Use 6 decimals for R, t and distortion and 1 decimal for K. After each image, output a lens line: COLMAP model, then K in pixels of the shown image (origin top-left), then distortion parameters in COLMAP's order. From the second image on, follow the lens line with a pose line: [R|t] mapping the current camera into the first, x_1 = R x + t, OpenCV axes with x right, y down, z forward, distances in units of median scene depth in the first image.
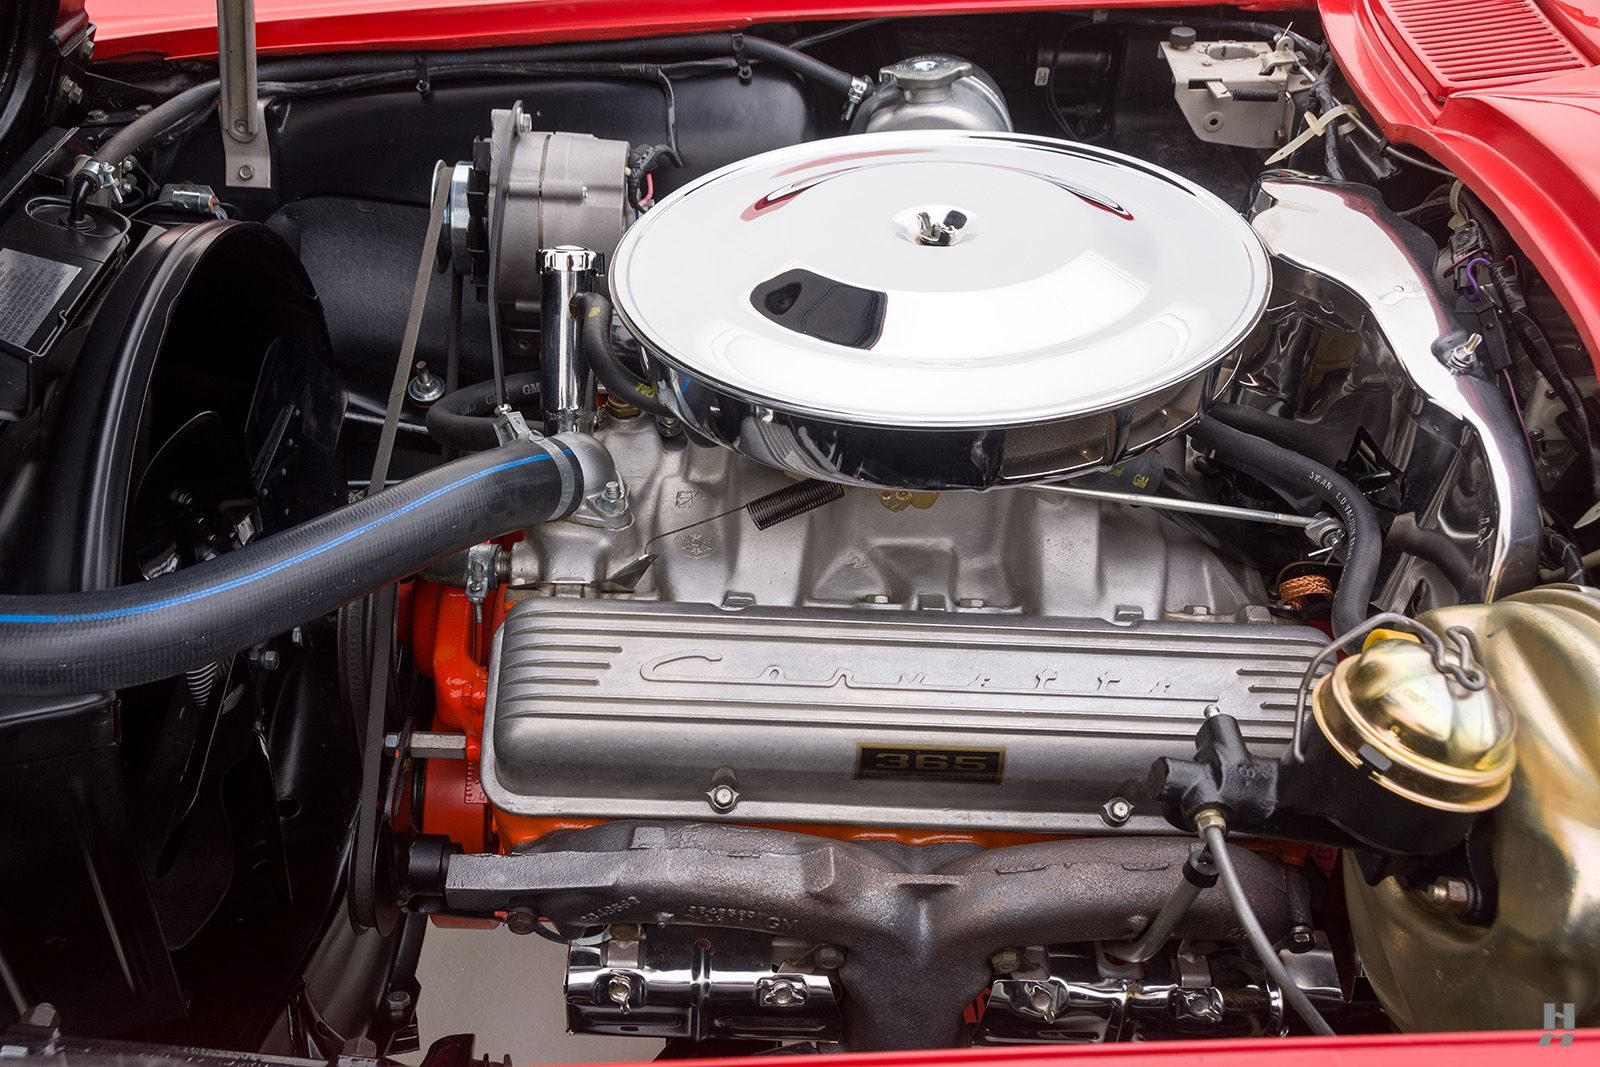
lens RADIAL K [[1532.6, 0, 800.0], [0, 1532.6, 533.5], [0, 0, 1]] dist [-0.000805, -0.003066]
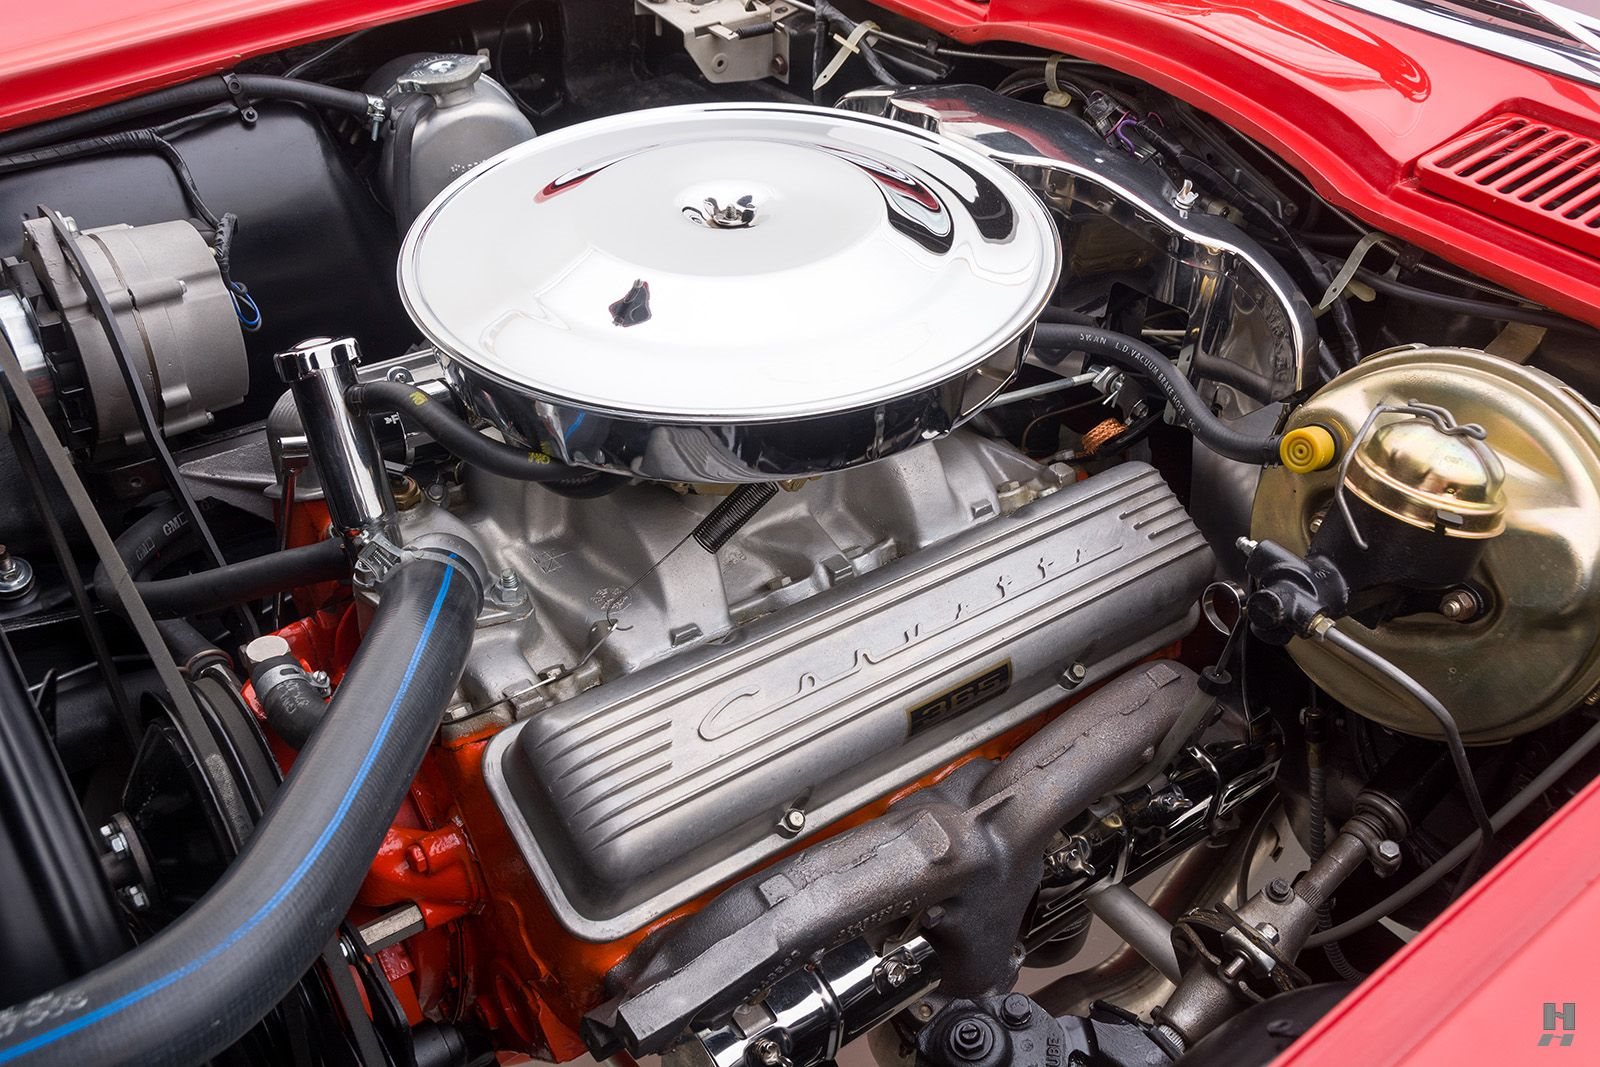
lens RADIAL K [[1493.6, 0, 742.9], [0, 1493.6, 541.1], [0, 0, 1]] dist [-0.006449, -0.001040]
pose [[0.800863, -0.352225, 0.484310, -0.348542], [0.334501, 0.933923, 0.126079, -0.091716], [-0.496716, 0.061030, 0.865764, 0.133703]]
